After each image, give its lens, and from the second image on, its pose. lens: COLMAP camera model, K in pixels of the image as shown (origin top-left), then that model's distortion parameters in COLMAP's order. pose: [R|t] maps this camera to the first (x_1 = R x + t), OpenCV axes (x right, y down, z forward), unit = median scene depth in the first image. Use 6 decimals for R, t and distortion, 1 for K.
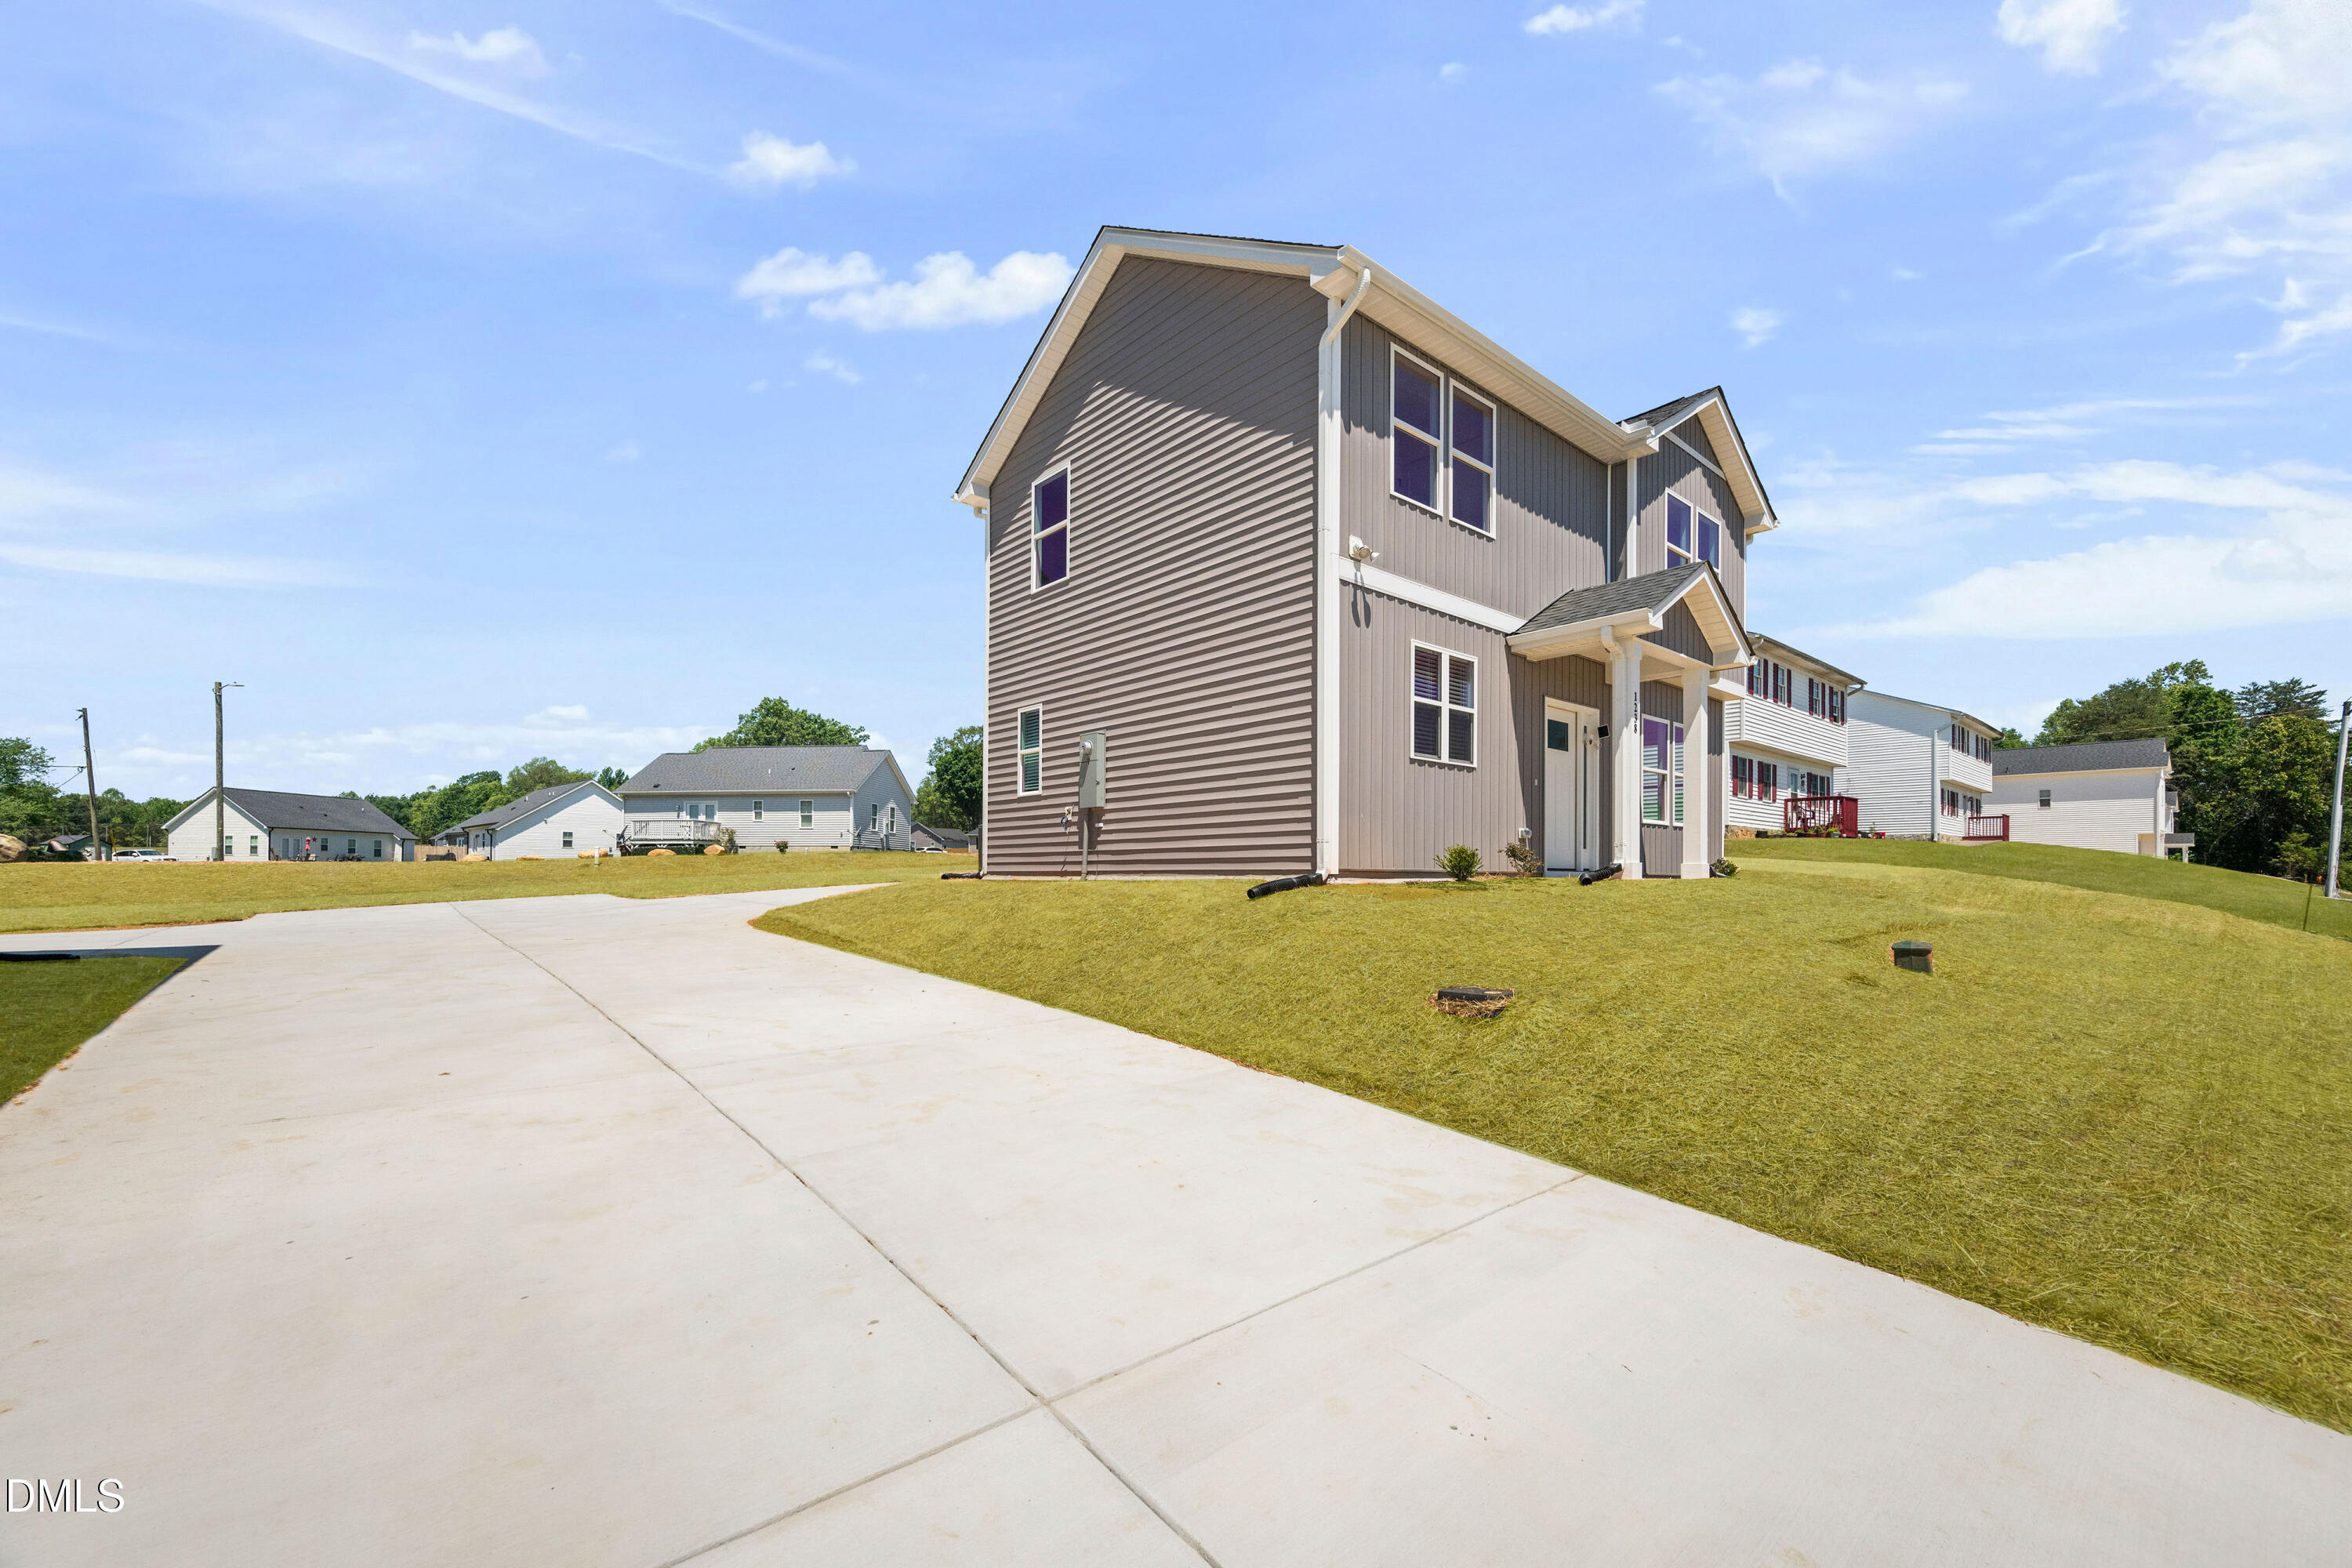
lens RADIAL K [[947.3, 0, 1172.6], [0, 947.3, 842.1], [0, 0, 1]] dist [-0.001718, -0.000445]
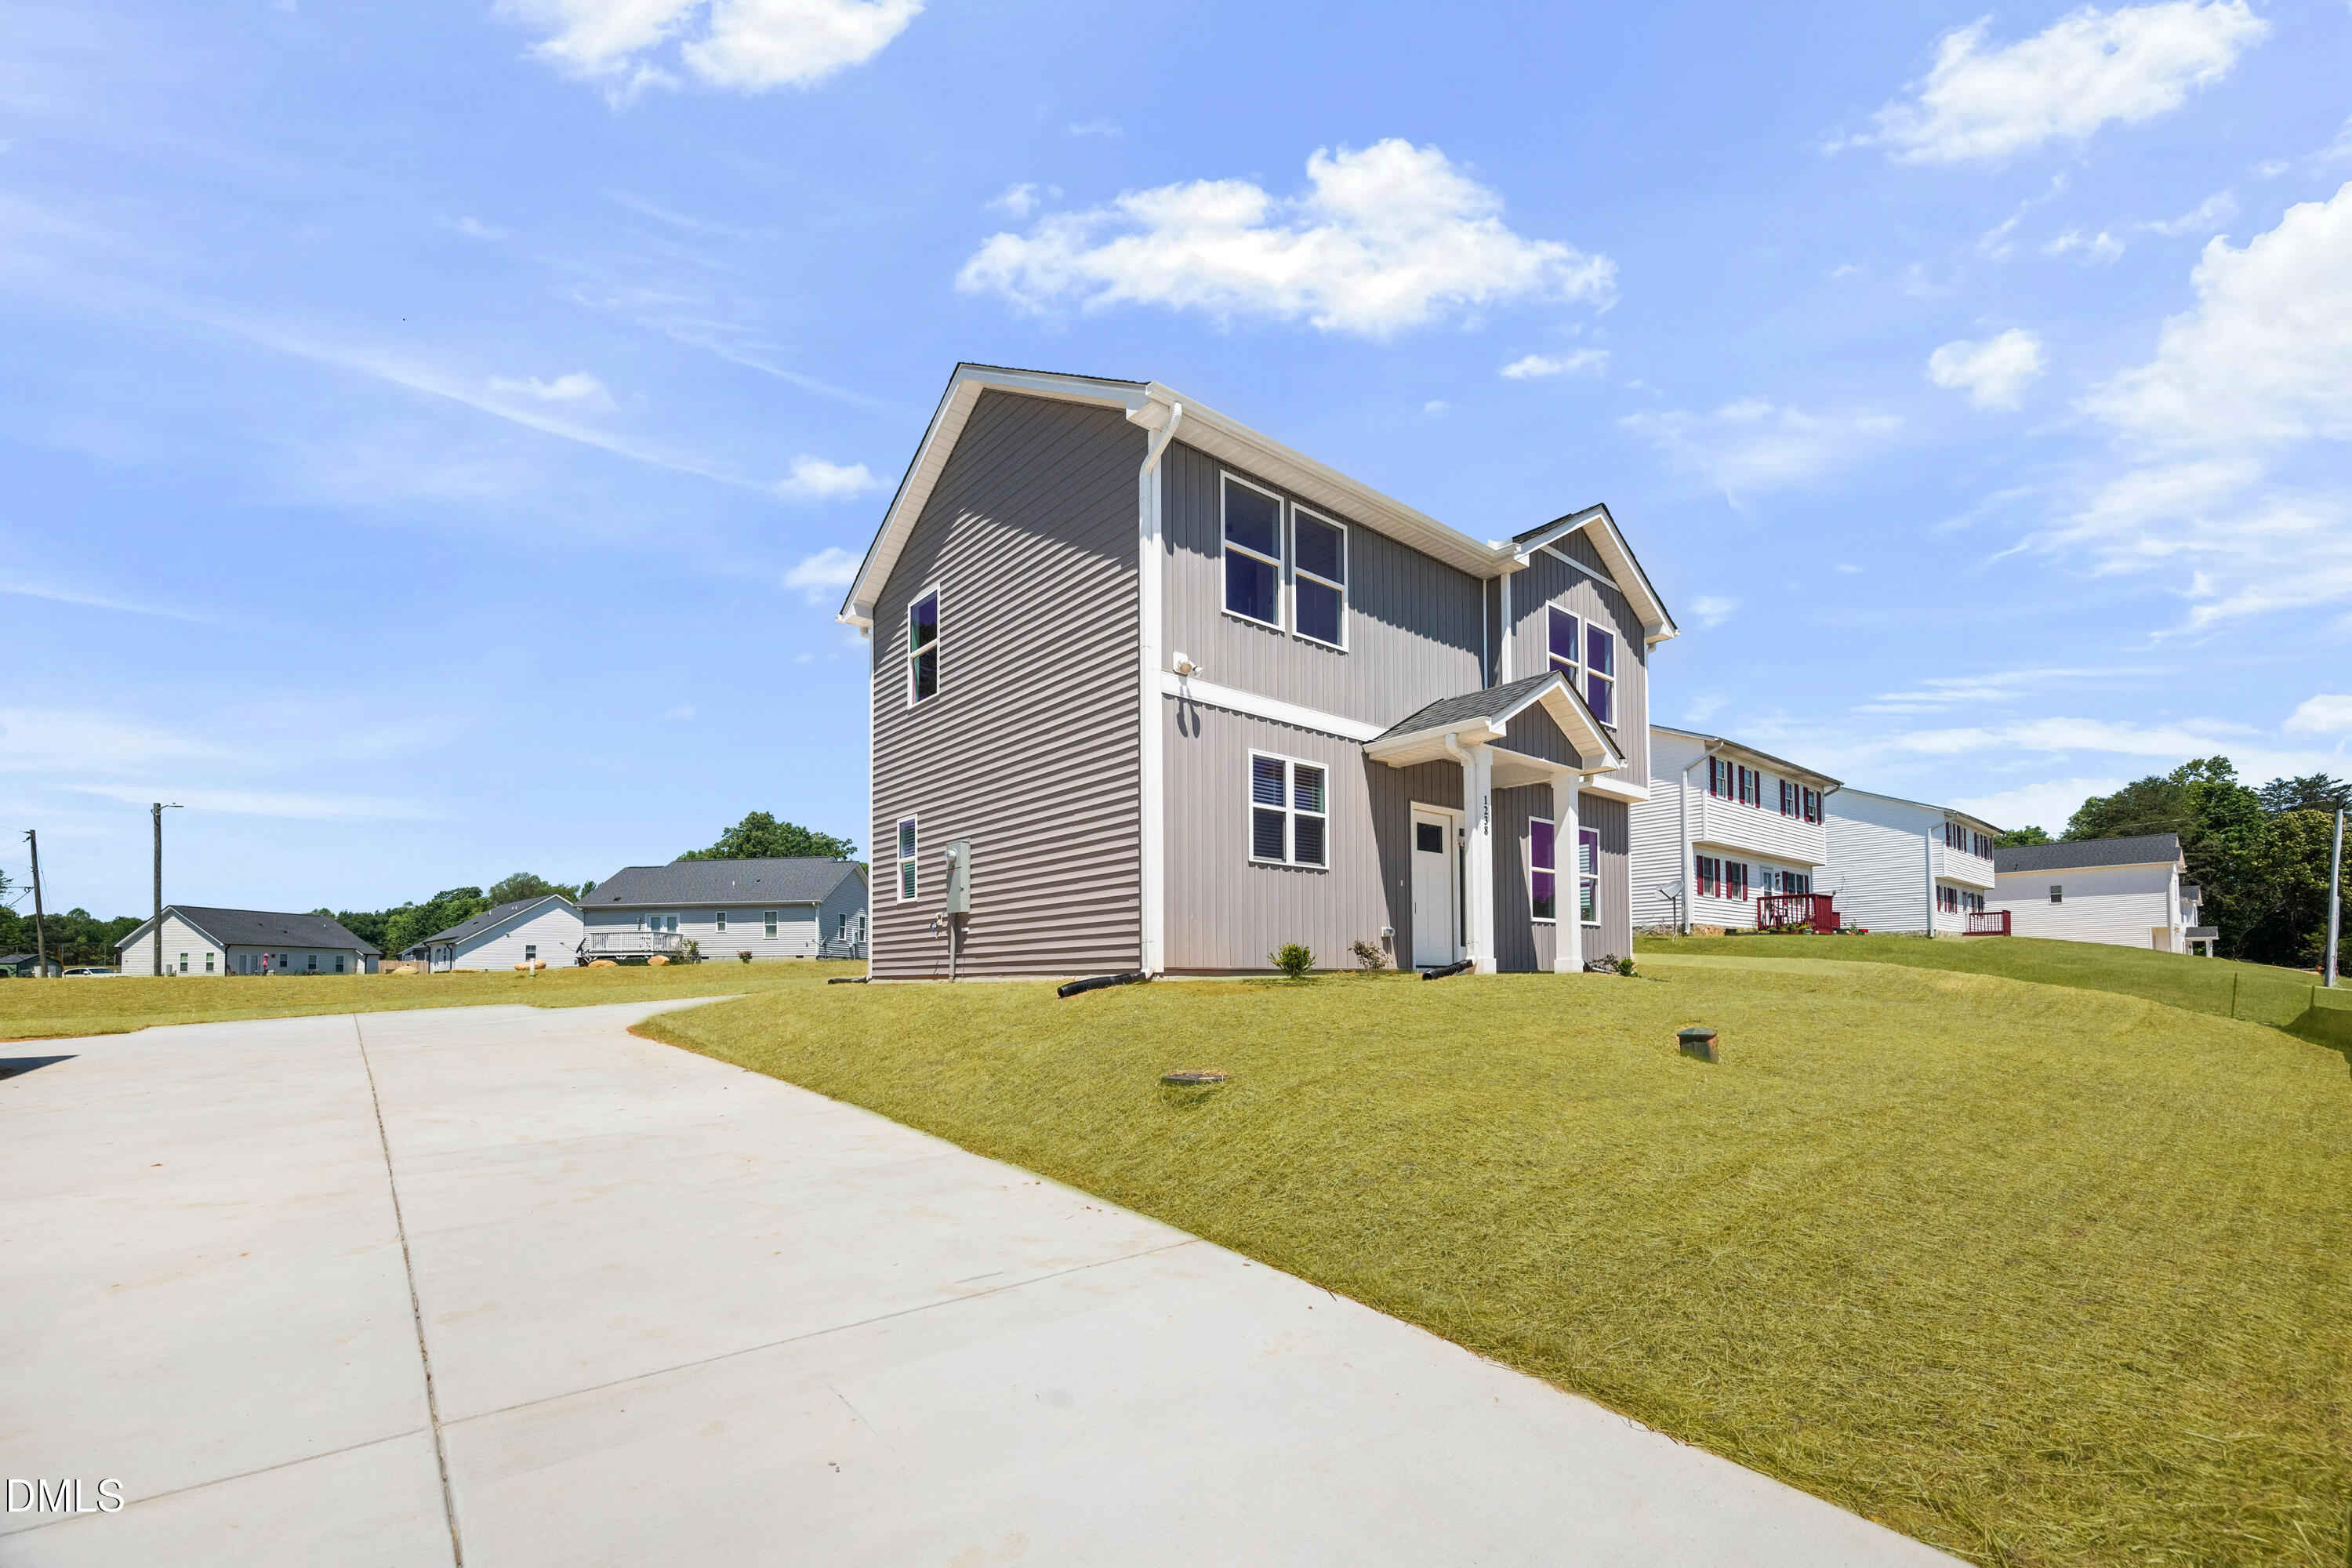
lens RADIAL K [[931.5, 0, 1172.9], [0, 931.5, 928.8], [0, 0, 1]] dist [-0.001724, -0.000110]
pose [[0.999885, -0.013715, 0.006512, 0.132939], [0.013846, 0.999694, -0.020491, 0.004966], [-0.006229, 0.020579, 0.999769, -0.024264]]
